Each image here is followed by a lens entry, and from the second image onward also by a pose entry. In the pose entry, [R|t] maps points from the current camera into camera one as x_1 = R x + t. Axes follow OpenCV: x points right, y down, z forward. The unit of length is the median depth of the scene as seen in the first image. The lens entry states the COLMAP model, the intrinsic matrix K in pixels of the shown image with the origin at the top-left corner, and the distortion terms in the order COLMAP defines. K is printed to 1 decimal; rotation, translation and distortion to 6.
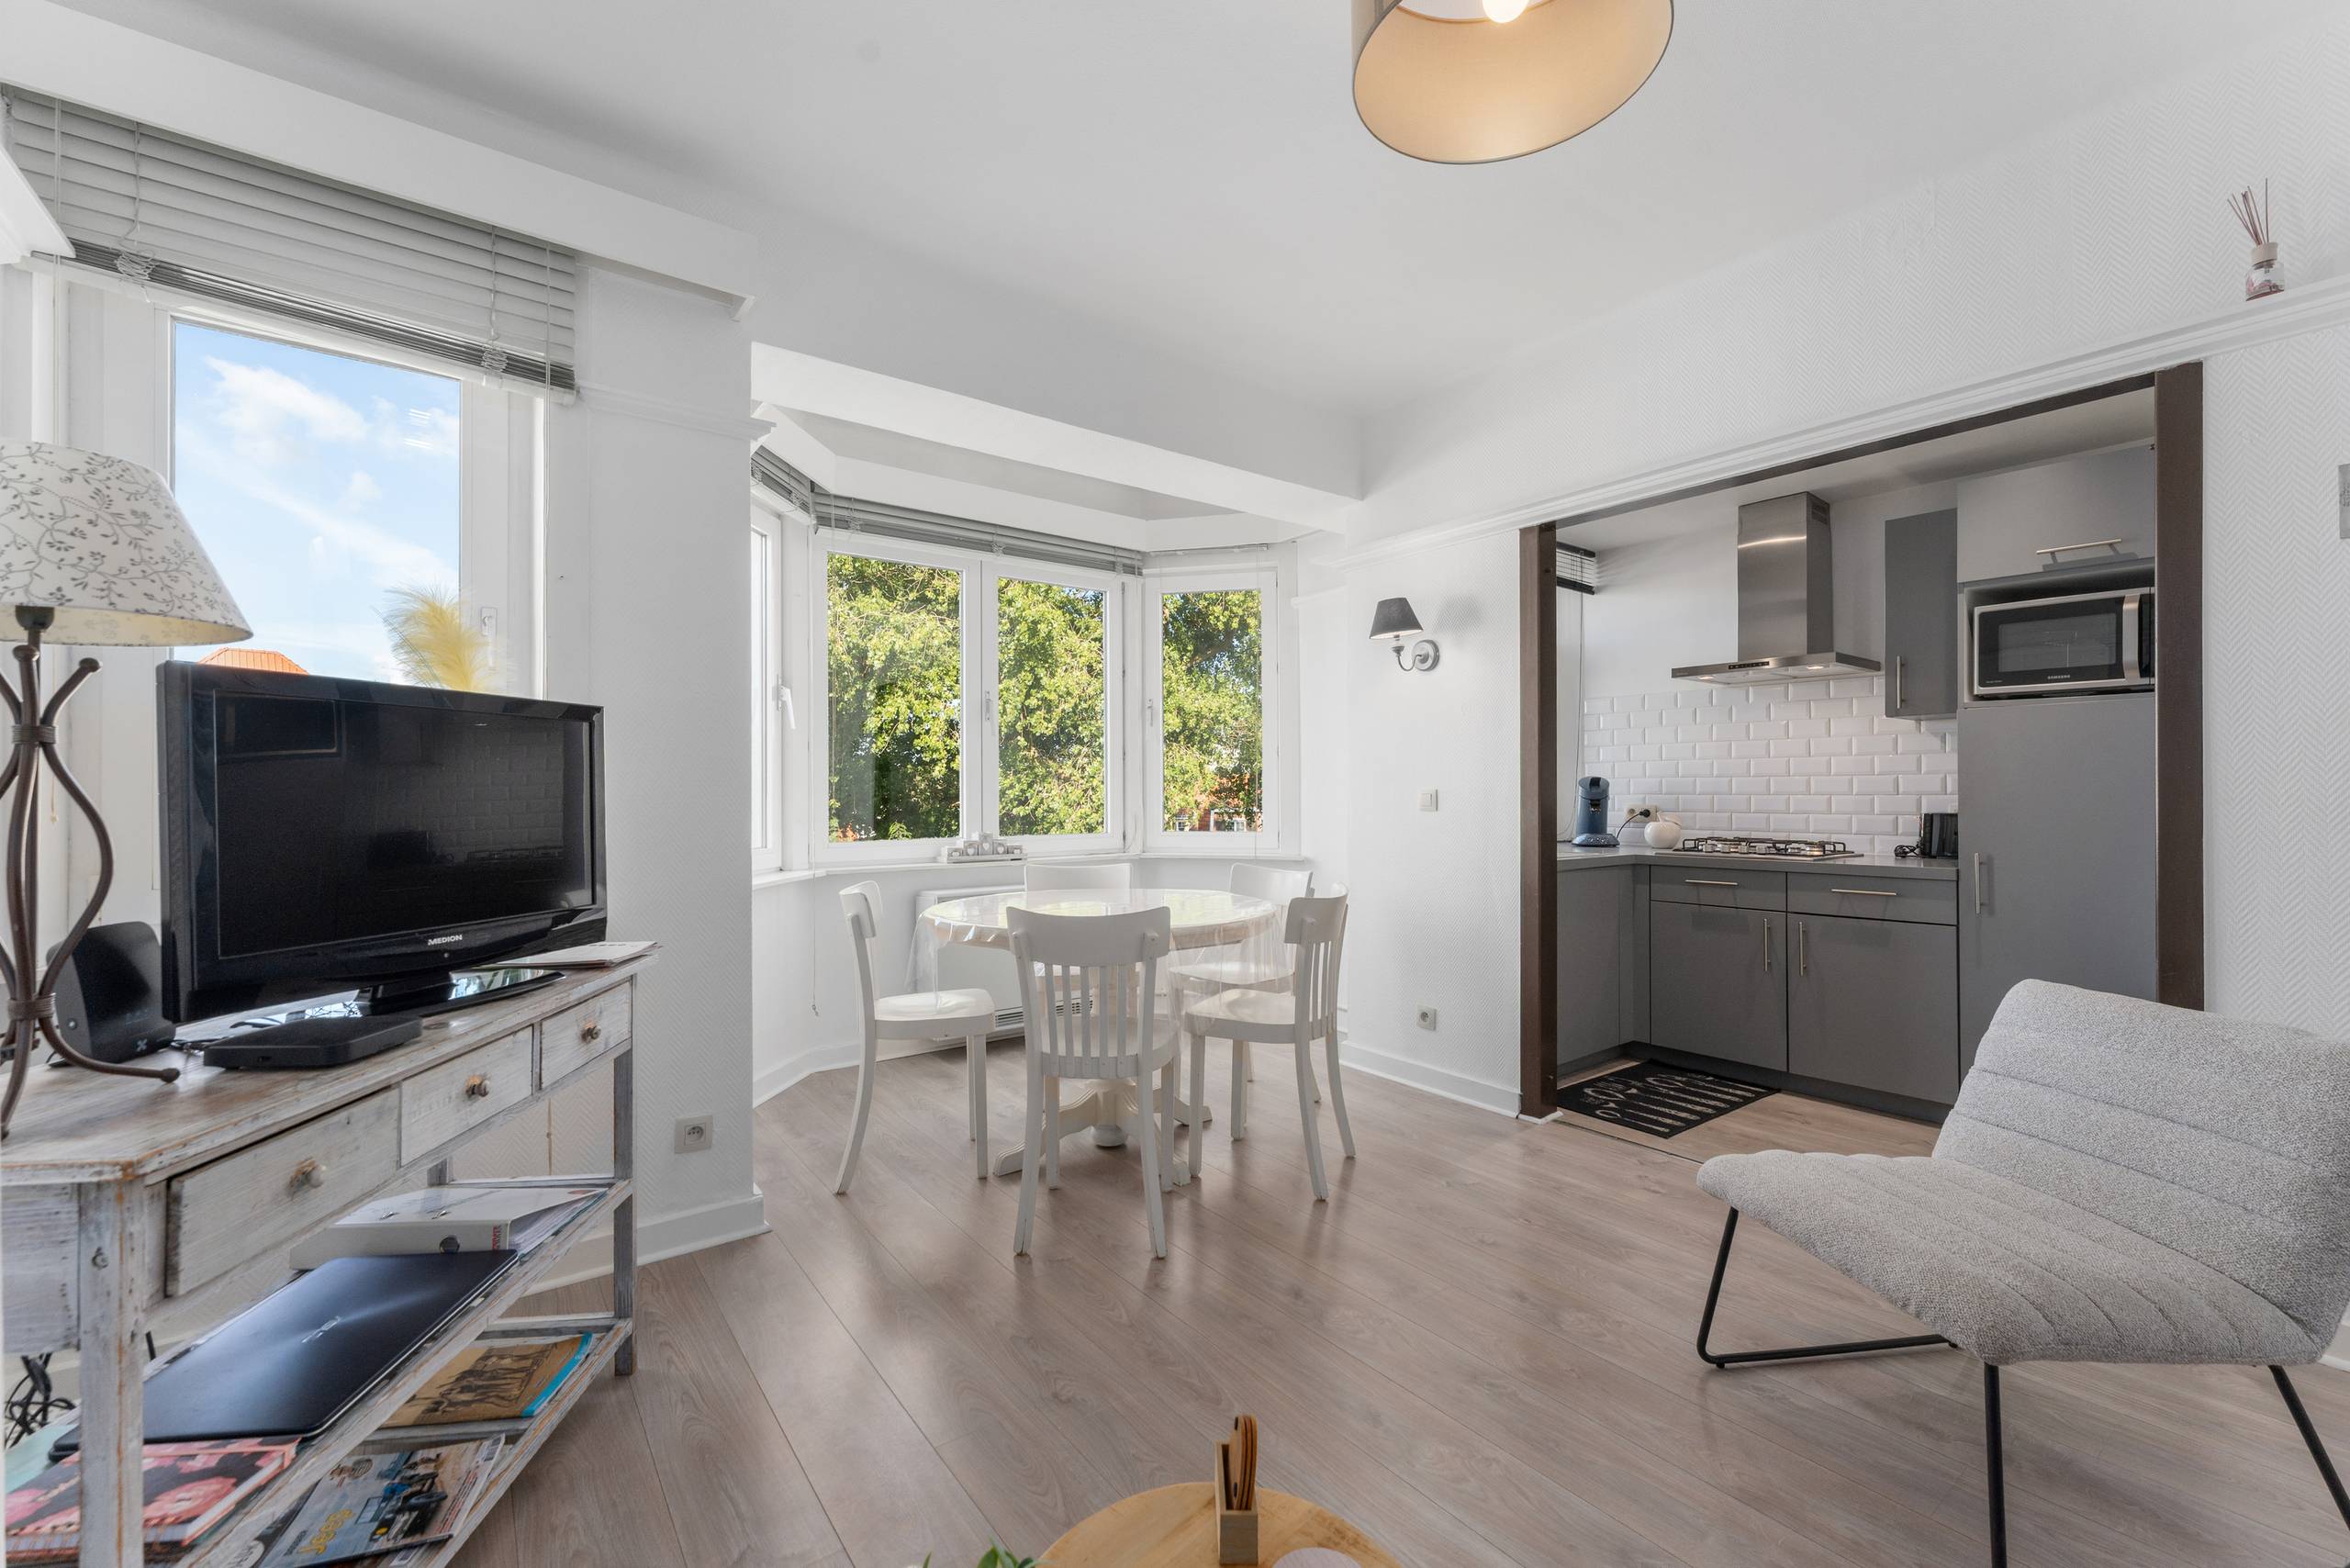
lens RADIAL K [[990.4, 0, 1174.0], [0, 990.4, 789.4], [0, 0, 1]] dist [0.001496, 0.000229]
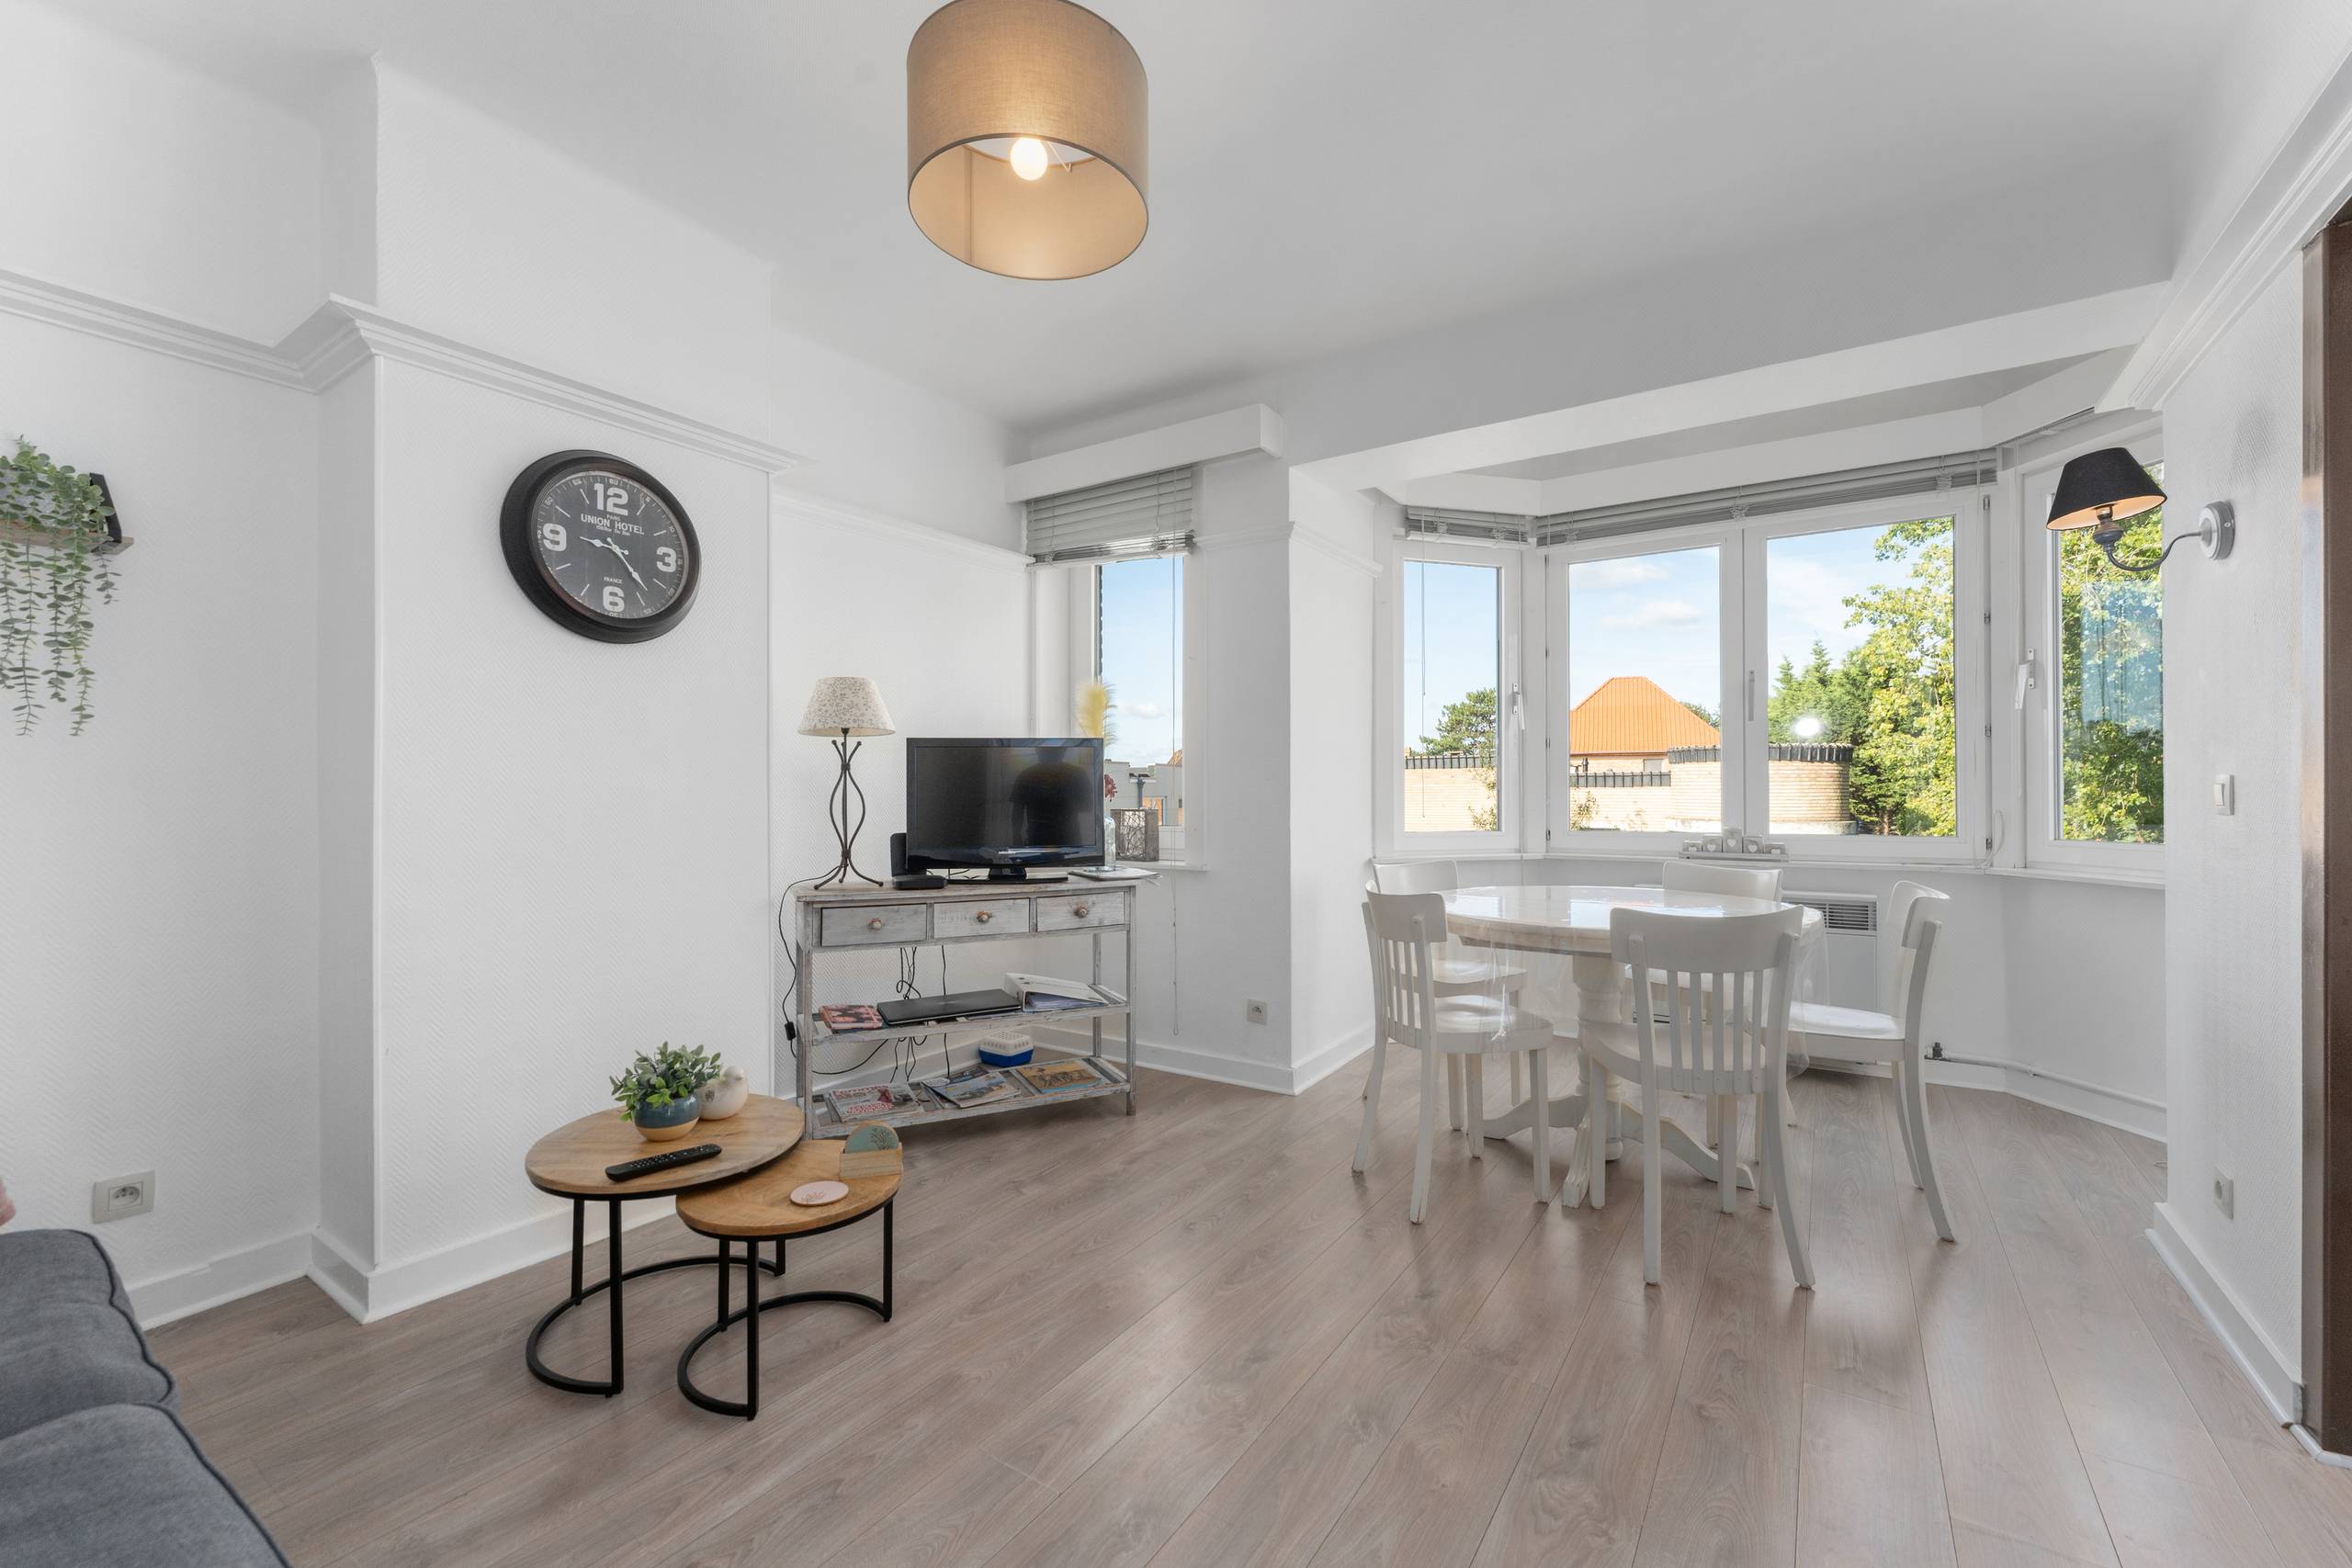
lens RADIAL K [[949.8, 0, 1176.0], [0, 949.8, 784.0], [0, 0, 1]] dist [-0.000648, -0.000307]
pose [[0.317537, -0.003885, -0.948238, 0.579512], [0.004820, 0.999985, -0.002483, 0.003666], [0.948234, -0.003783, 0.317551, 0.293247]]
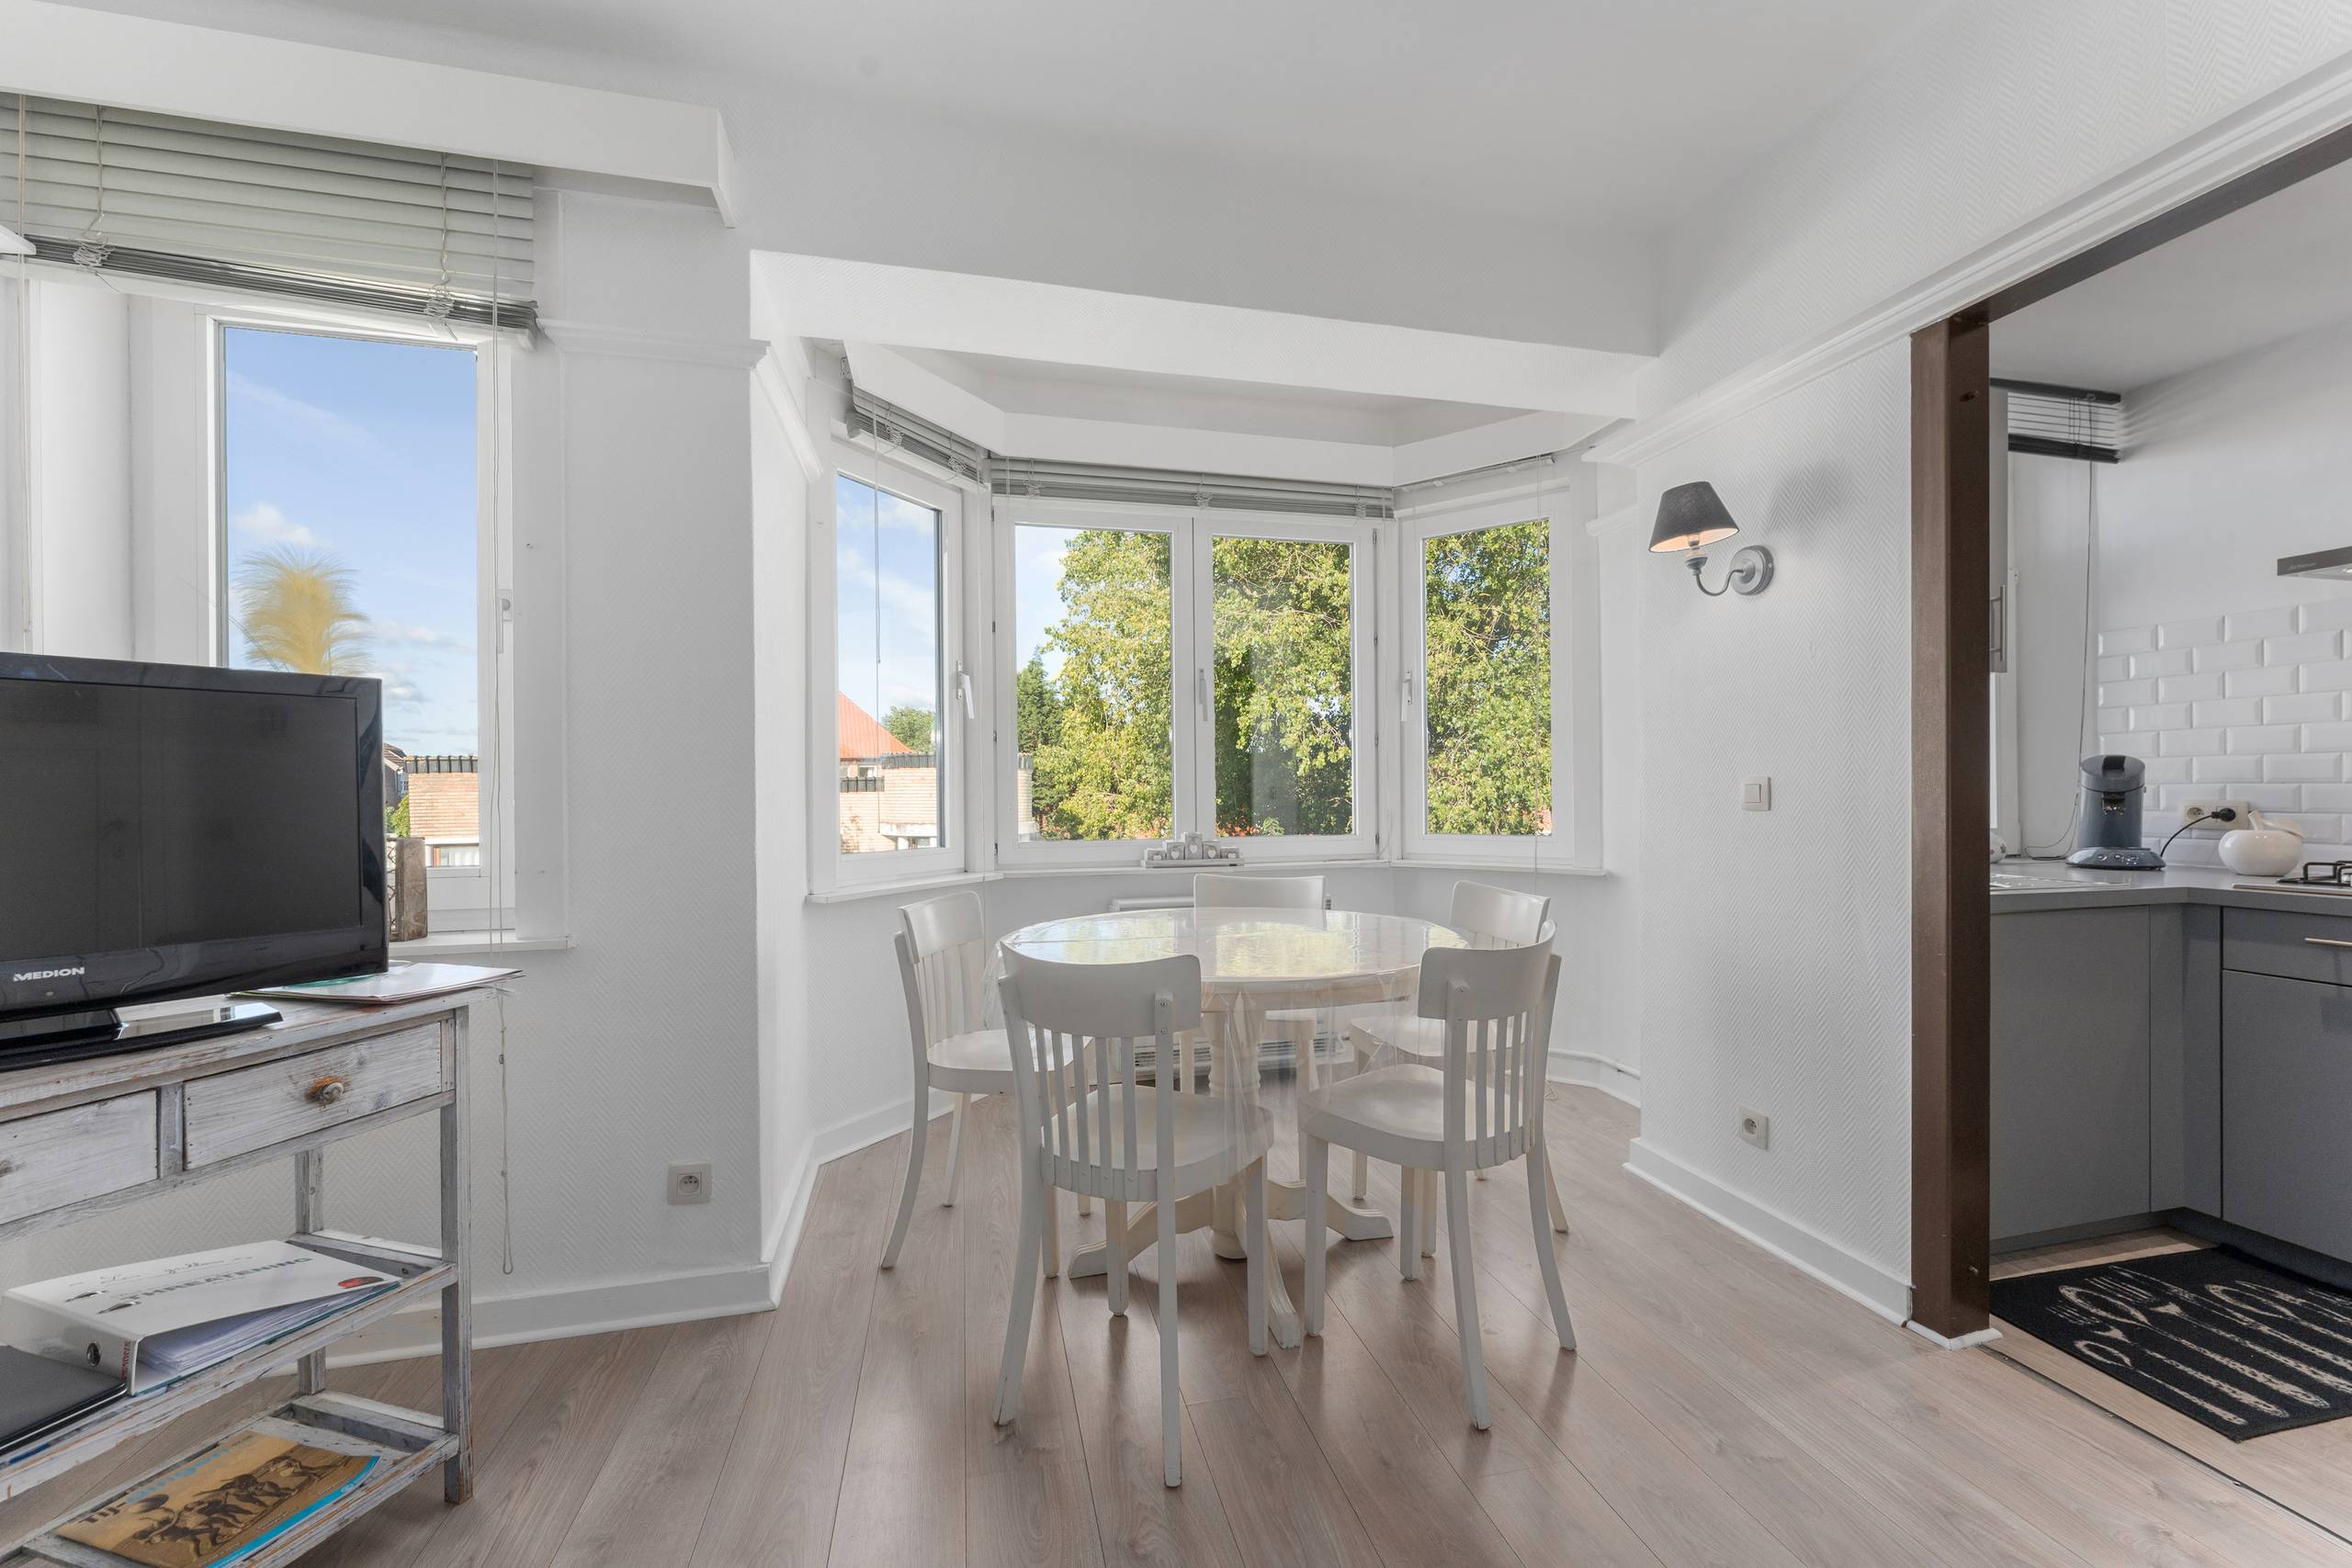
lens RADIAL K [[964.5, 0, 1187.4], [0, 964.5, 795.8], [0, 0, 1]] dist [-0.000939, 0.000527]
pose [[0.918047, -0.002624, -0.396463, 0.168485], [0.006728, 0.999937, 0.008962, 0.004149], [0.396414, -0.010895, 0.918007, 0.279084]]
